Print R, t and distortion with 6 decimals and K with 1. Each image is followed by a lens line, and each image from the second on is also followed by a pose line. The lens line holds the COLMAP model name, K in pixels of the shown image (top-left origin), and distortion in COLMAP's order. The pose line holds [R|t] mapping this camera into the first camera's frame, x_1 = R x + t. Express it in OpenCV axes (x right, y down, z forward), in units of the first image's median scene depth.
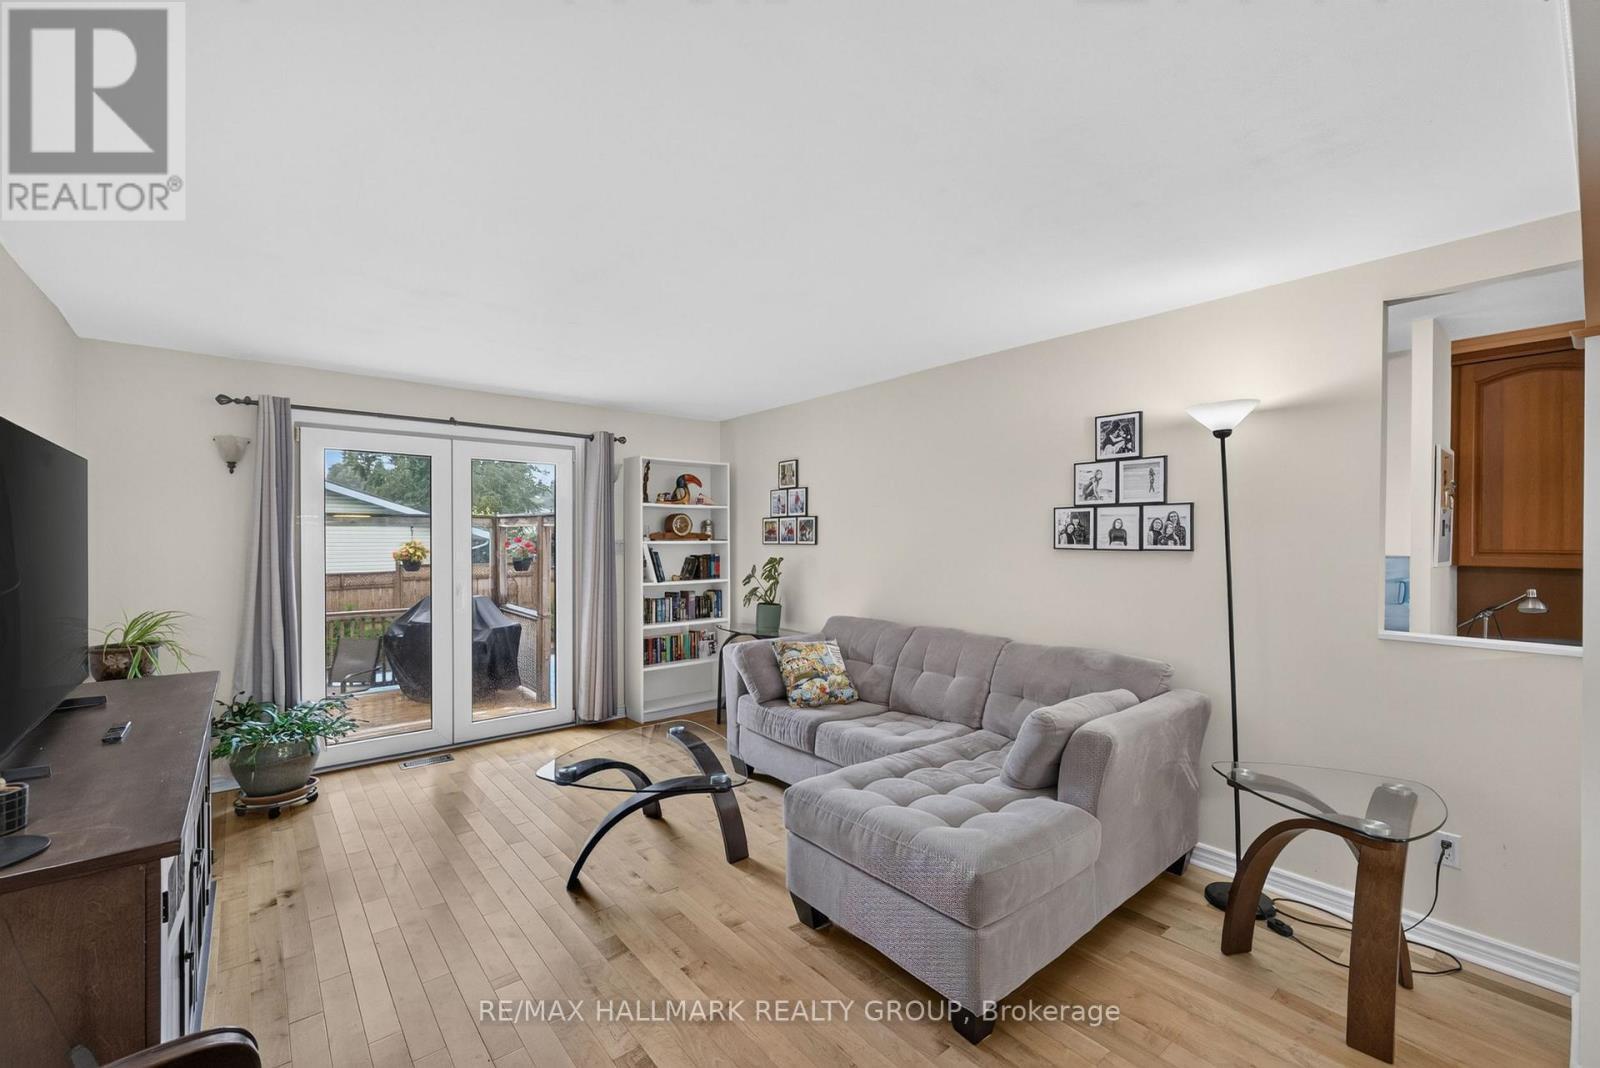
lens RADIAL K [[670.4, 0, 803.1], [0, 670.4, 540.0], [0, 0, 1]] dist [0.006236, -0.000287]
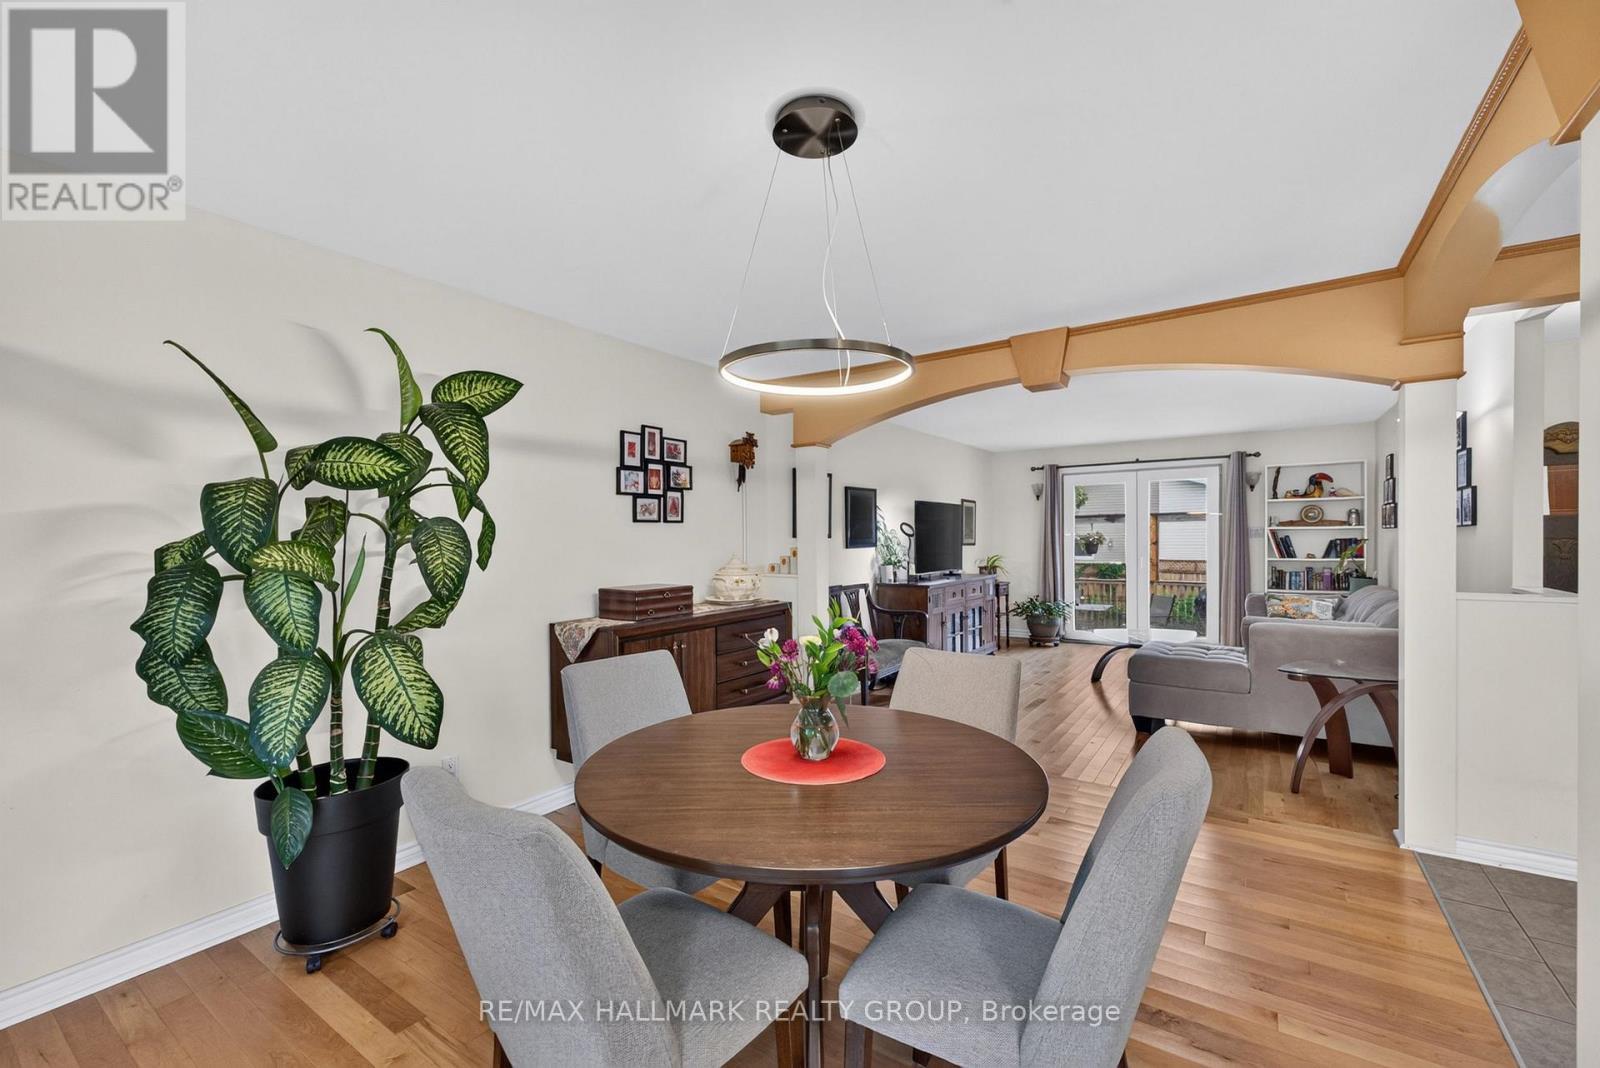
lens RADIAL K [[670.4, 0, 793.0], [0, 670.4, 547.8], [0, 0, 1]] dist [0.006236, -0.000287]
pose [[0.273847, 0.010687, -0.961714, 1.114560], [0.005156, 0.999908, 0.012580, 0.028378], [0.961760, -0.008403, 0.273766, -0.421337]]
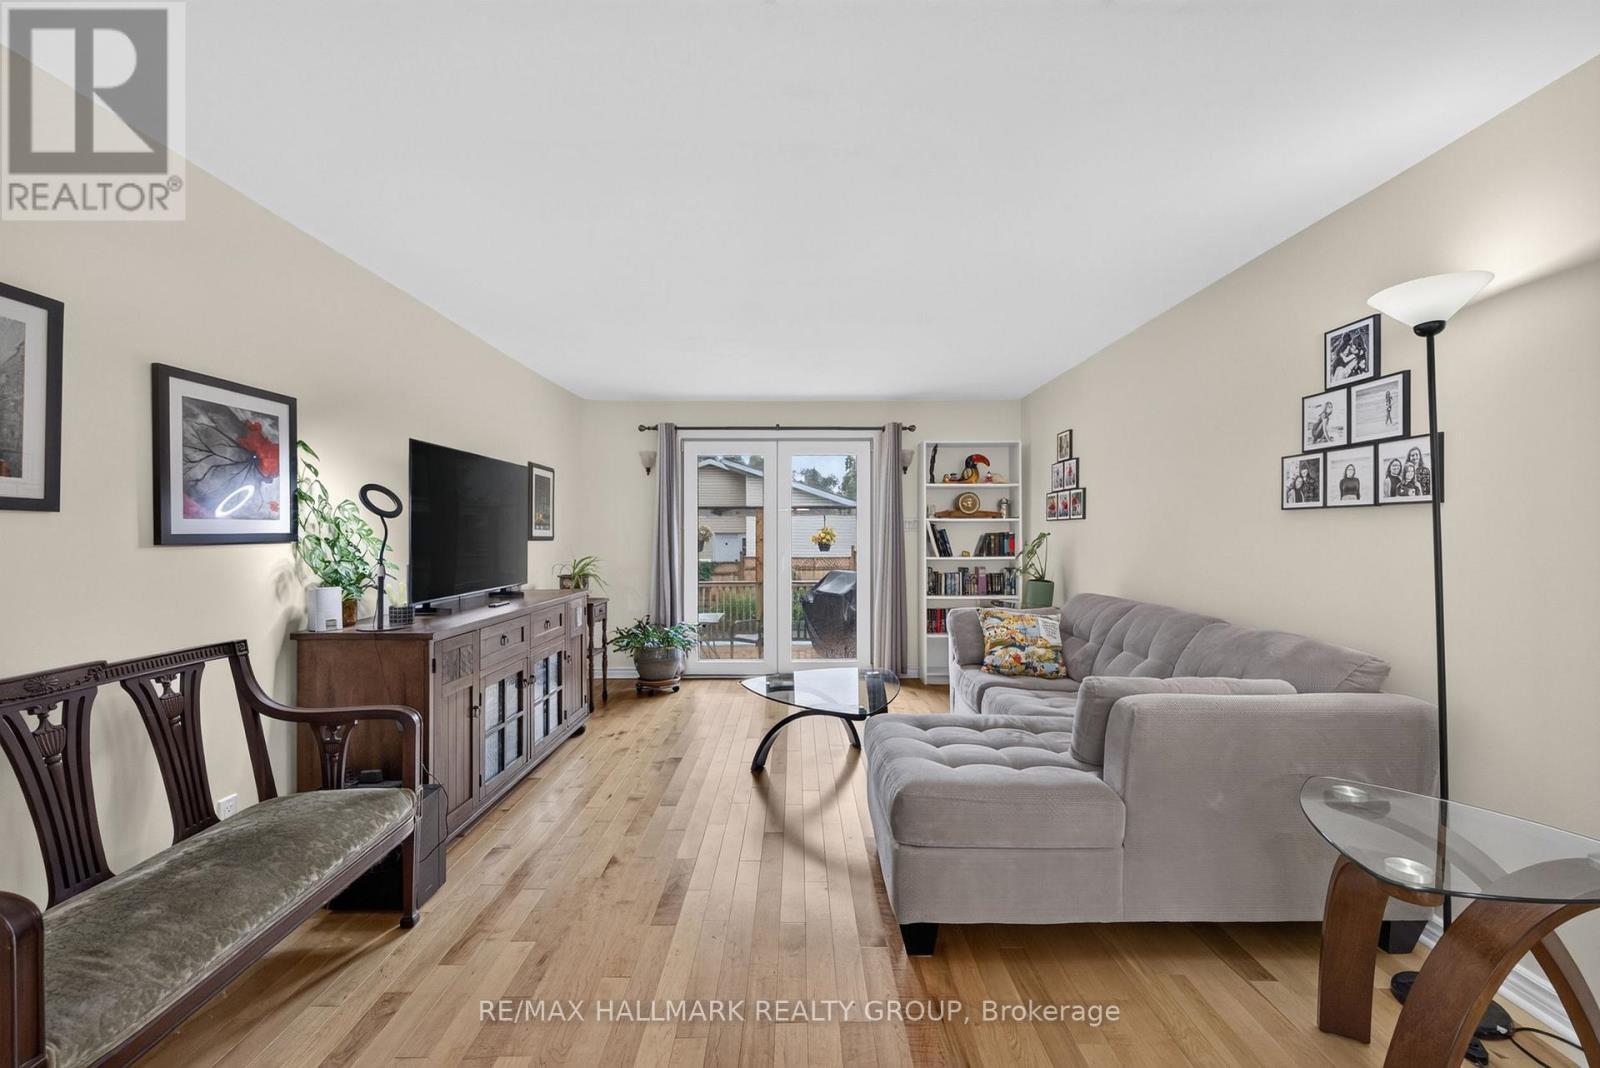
lens RADIAL K [[670.4, 0, 788.4], [0, 670.4, 531.7], [0, 0, 1]] dist [0.006236, -0.000287]
pose [[0.764053, -0.002684, -0.645148, 0.402027], [-0.001618, 0.999980, -0.006077, 0.041011], [0.645151, 0.005687, 0.764034, 0.024821]]
